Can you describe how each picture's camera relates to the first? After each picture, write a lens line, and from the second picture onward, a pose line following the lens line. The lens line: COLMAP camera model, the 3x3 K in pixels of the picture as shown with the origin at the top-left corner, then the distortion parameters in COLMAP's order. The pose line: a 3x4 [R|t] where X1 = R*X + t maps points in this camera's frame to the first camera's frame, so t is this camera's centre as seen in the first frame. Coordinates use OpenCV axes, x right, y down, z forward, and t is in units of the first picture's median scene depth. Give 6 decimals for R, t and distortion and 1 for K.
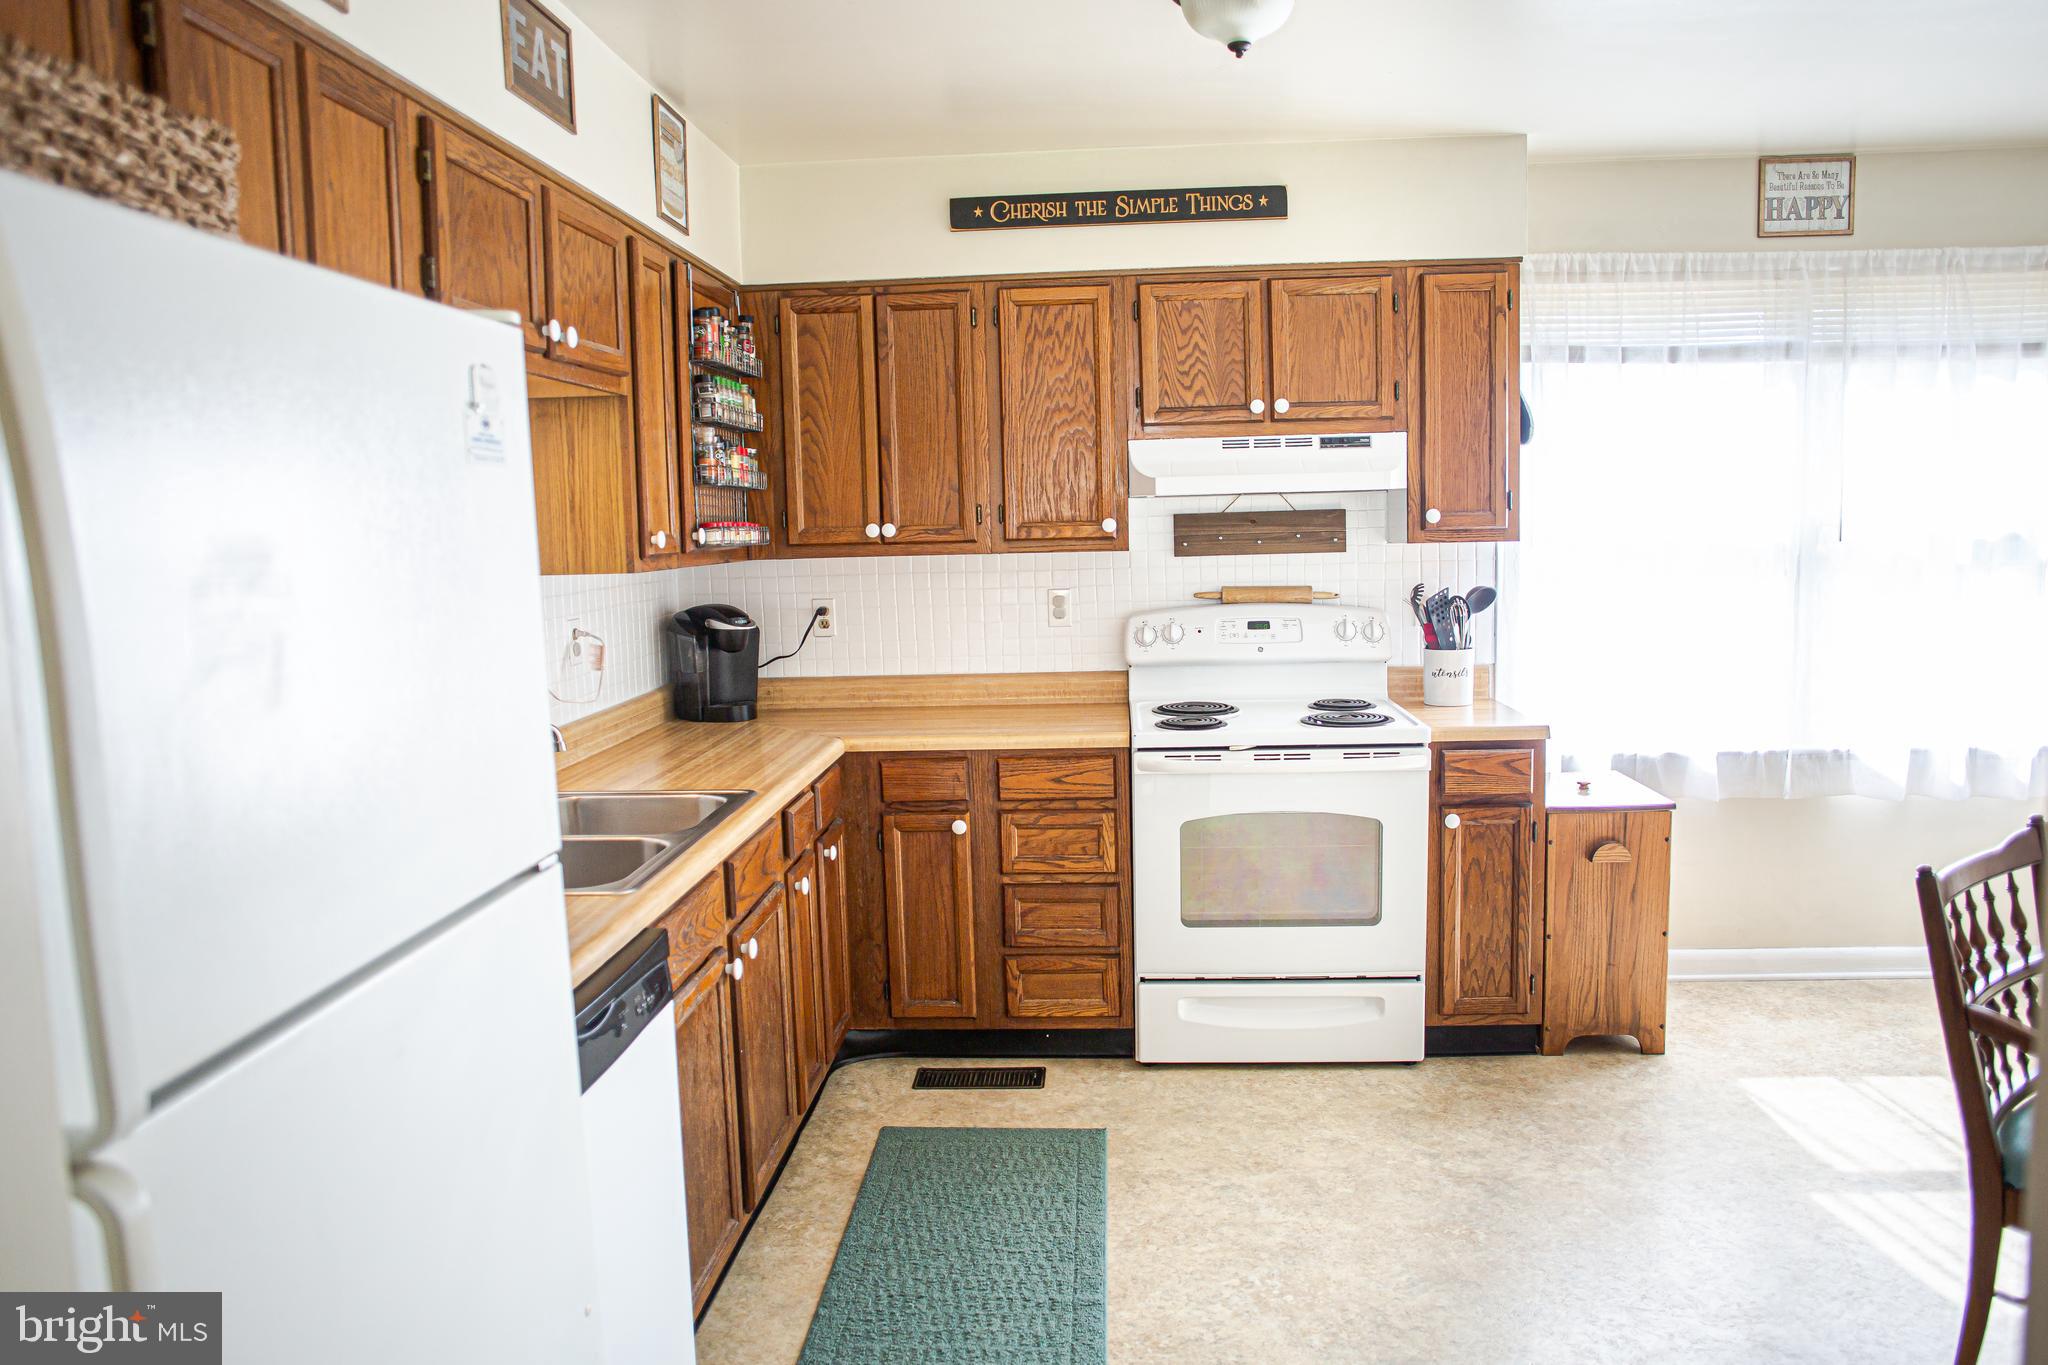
lens RADIAL K [[1444.7, 0, 1032.1], [0, 1444.7, 680.2], [0, 0, 1]] dist [-0.062318, 0.042258]
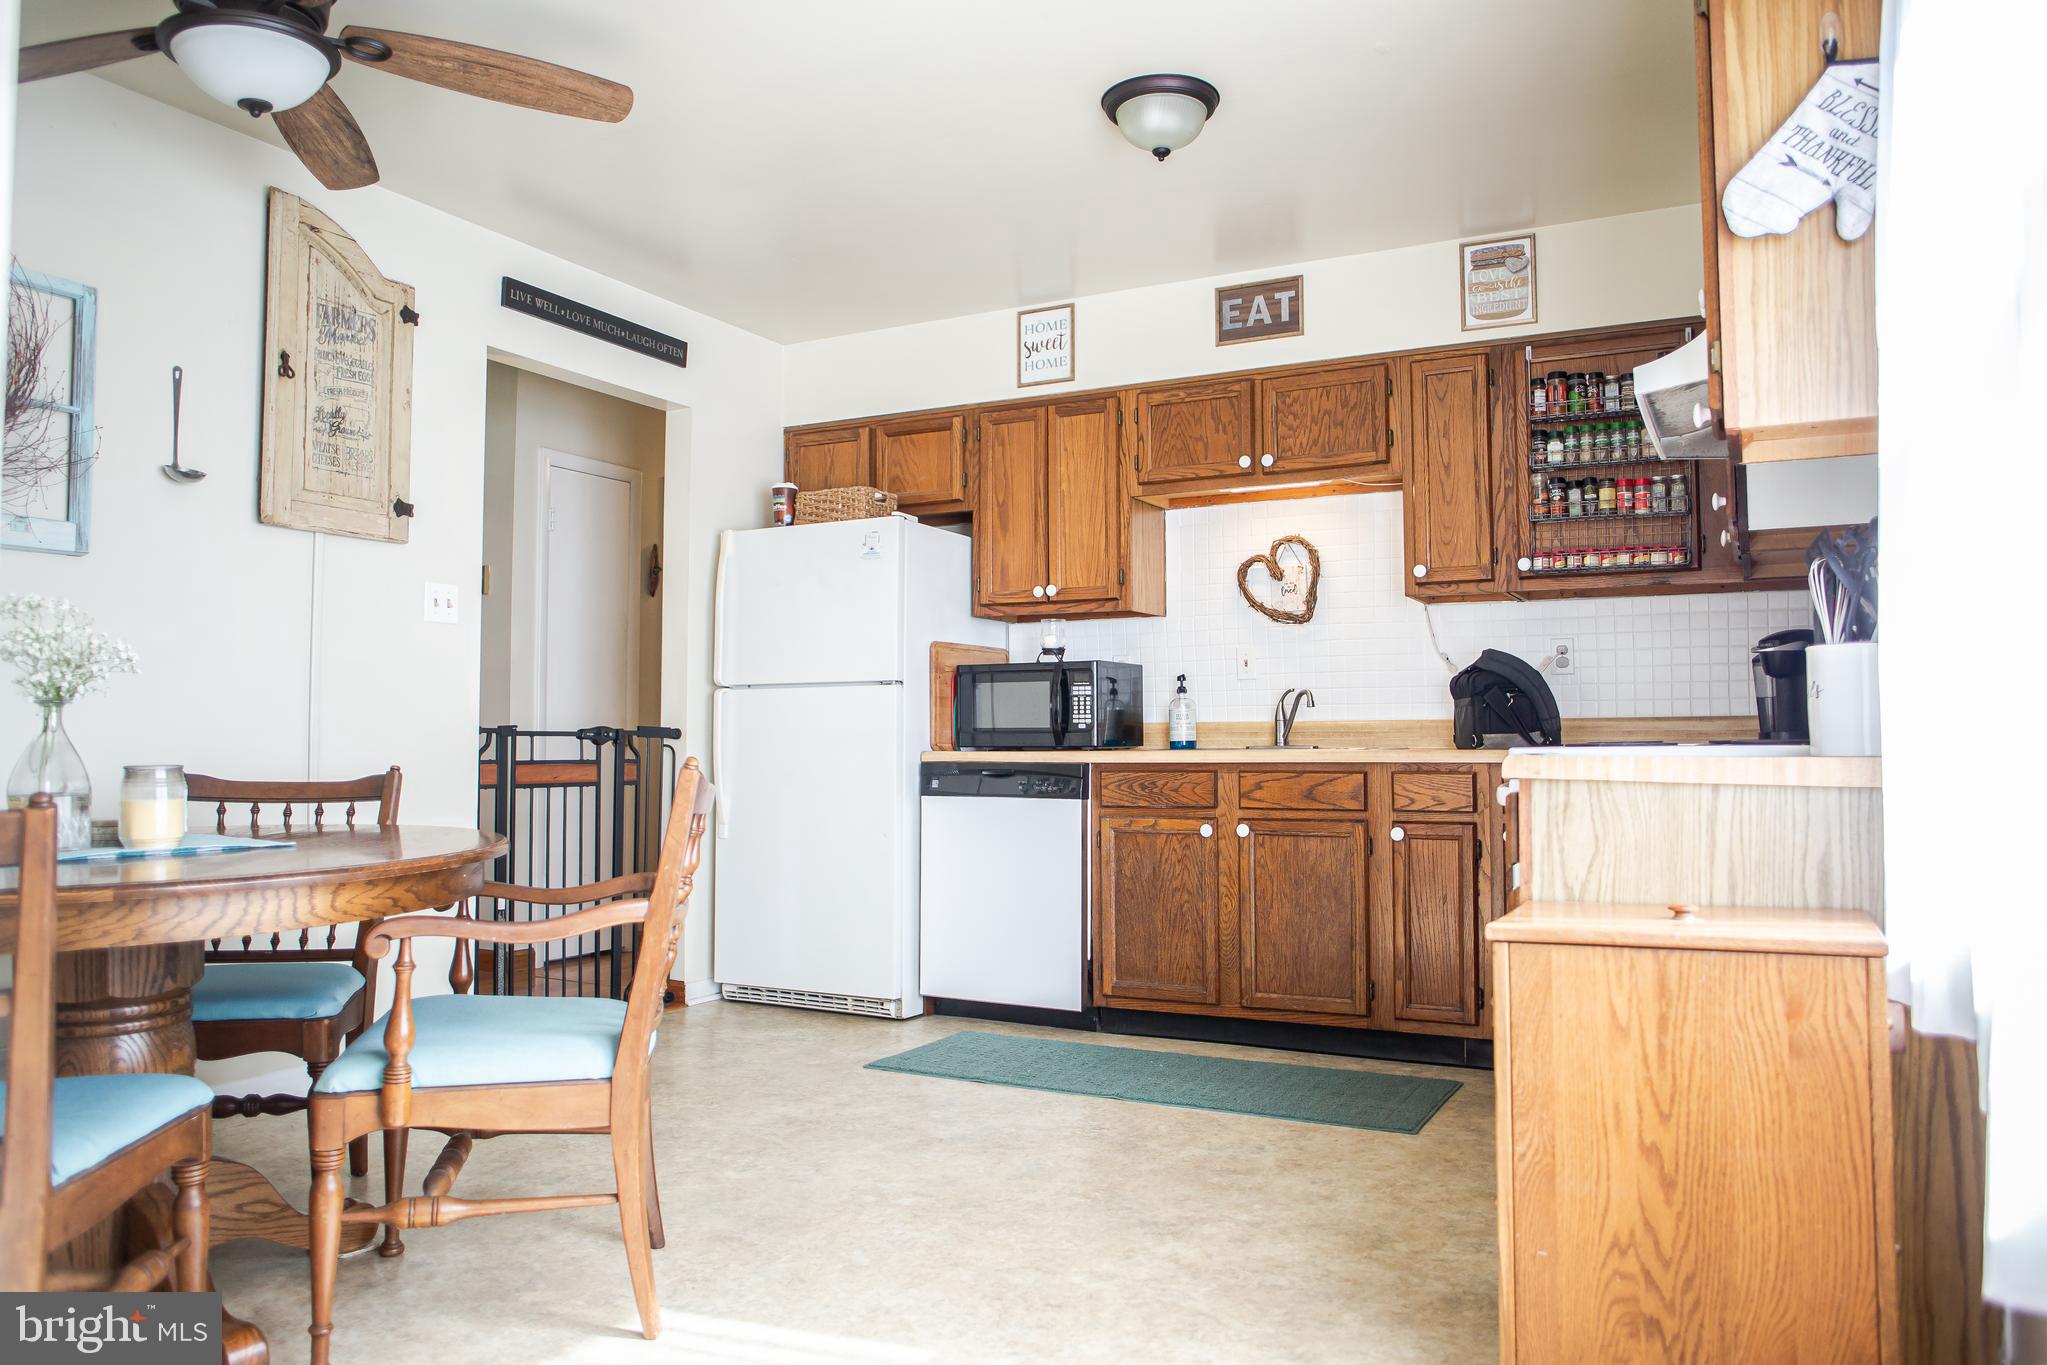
lens RADIAL K [[1444.0, 0, 1030.5], [0, 1444.0, 682.8], [0, 0, 1]] dist [-0.062318, 0.042258]
pose [[-0.435376, -0.020852, -0.900007, 1.091370], [-0.093113, 0.995413, 0.021981, 0.011405], [0.895420, 0.093372, -0.435321, 1.210811]]
